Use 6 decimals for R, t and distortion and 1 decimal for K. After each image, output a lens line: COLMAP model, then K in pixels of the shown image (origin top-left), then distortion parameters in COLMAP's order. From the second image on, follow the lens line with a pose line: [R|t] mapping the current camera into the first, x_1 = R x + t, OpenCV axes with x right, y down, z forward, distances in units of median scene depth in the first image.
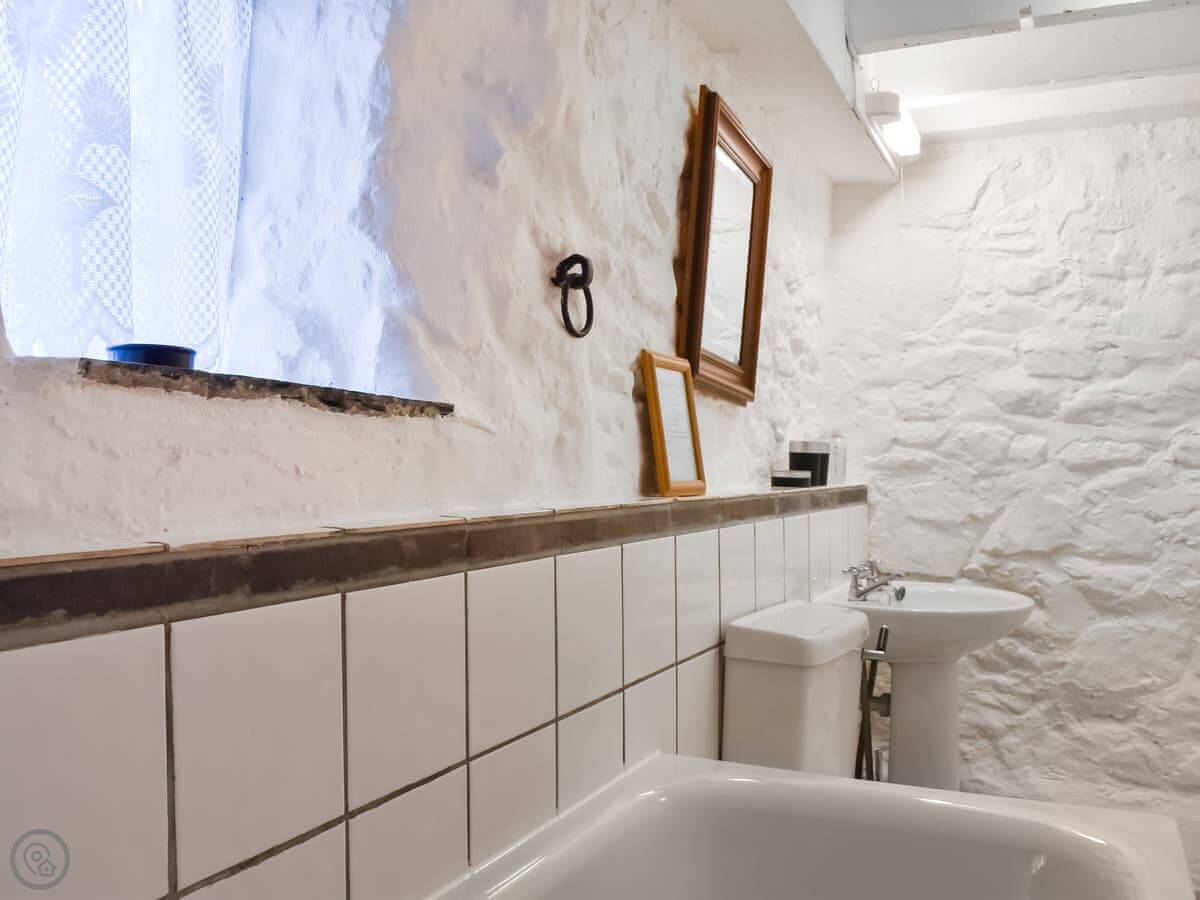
lens RADIAL K [[1032.5, 0, 600.0], [0, 1032.5, 450.0], [0, 0, 1]] dist [-0.081316, 0.011205]
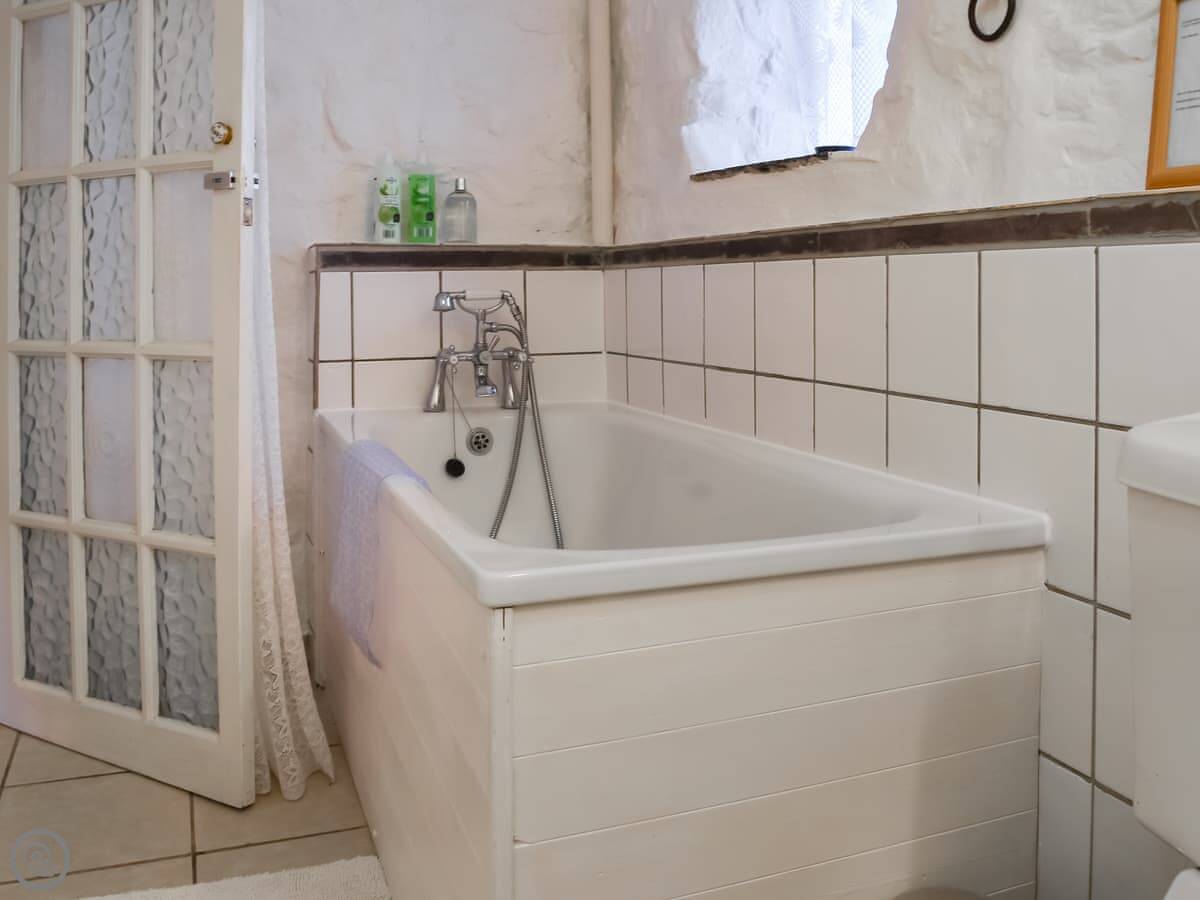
lens RADIAL K [[1032.5, 0, 600.0], [0, 1032.5, 450.0], [0, 0, 1]] dist [-0.081316, 0.011205]
pose [[-0.666249, 0.122068, -0.735671, 1.178670], [0.018553, 0.988920, 0.147287, 0.156646], [0.745499, 0.084481, -0.661131, 1.679806]]
